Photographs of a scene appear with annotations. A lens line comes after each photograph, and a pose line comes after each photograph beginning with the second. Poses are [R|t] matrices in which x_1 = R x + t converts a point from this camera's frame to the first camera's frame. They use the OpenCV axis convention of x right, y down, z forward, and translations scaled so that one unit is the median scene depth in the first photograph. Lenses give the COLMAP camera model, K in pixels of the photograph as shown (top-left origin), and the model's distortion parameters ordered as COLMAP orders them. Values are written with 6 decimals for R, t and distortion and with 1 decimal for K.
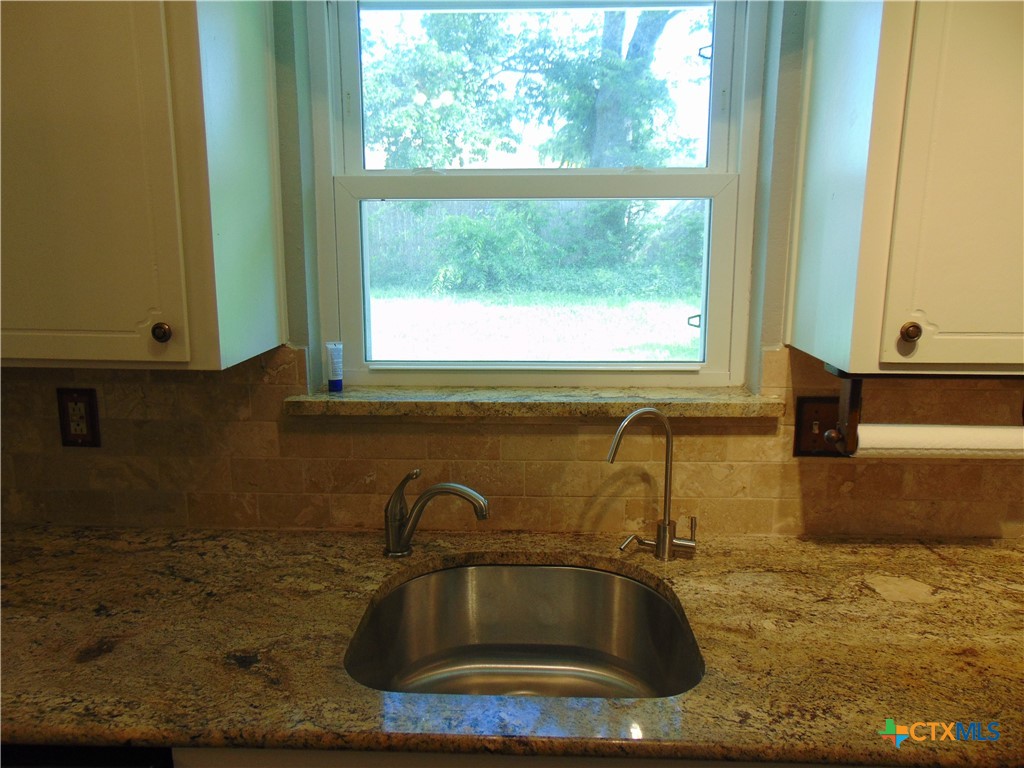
lens RADIAL K [[764.7, 0, 510.9], [0, 764.7, 387.0], [0, 0, 1]] dist [-0.031889, 0.068013]
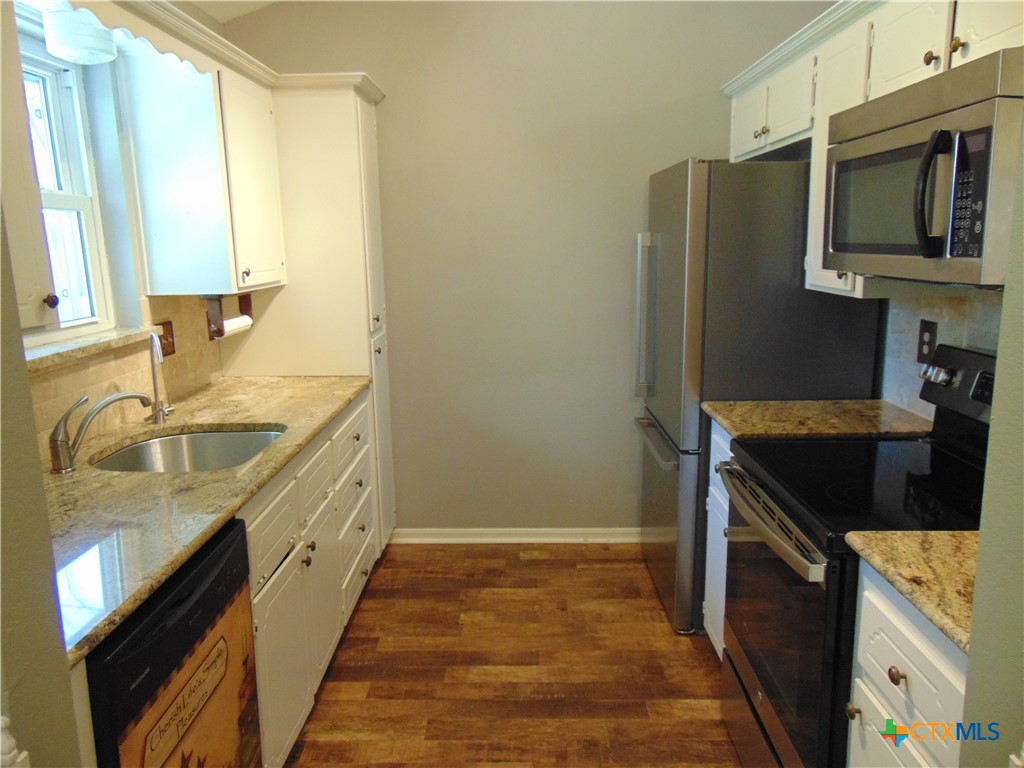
lens RADIAL K [[764.7, 0, 506.1], [0, 764.7, 385.7], [0, 0, 1]] dist [-0.031889, 0.068013]
pose [[-0.012452, -0.192188, 0.981279, -1.611787], [0.220558, 0.956657, 0.190164, -0.008175], [-0.975294, 0.218797, 0.030476, 0.200750]]
